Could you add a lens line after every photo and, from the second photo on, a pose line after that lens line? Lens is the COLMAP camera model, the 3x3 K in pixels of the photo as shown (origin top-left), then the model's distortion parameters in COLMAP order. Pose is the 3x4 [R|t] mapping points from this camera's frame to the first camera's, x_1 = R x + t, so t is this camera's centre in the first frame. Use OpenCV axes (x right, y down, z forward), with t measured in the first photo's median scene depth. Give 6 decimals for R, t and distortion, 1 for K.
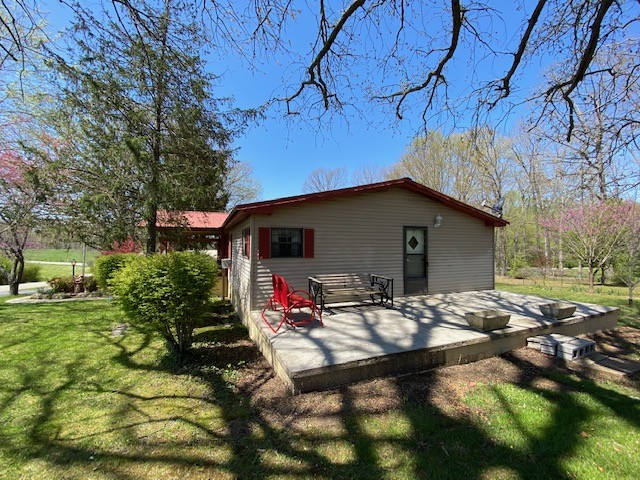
lens RADIAL K [[258.0, 0, 318.2], [0, 258.0, 238.3], [0, 0, 1]] dist [0.002249, -0.013698]
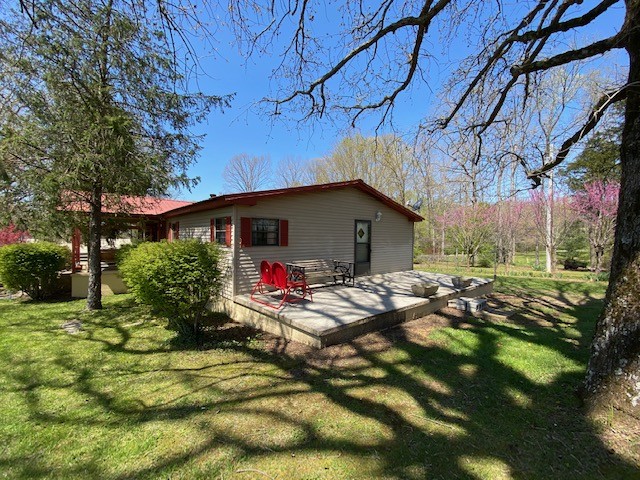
lens RADIAL K [[258.0, 0, 318.2], [0, 258.0, 238.3], [0, 0, 1]] dist [0.002249, -0.013698]
pose [[0.950385, 0.005432, 0.311029, -0.333847], [-0.016836, 0.999280, 0.033992, 0.004125], [-0.310620, -0.037542, 0.949793, -0.137694]]
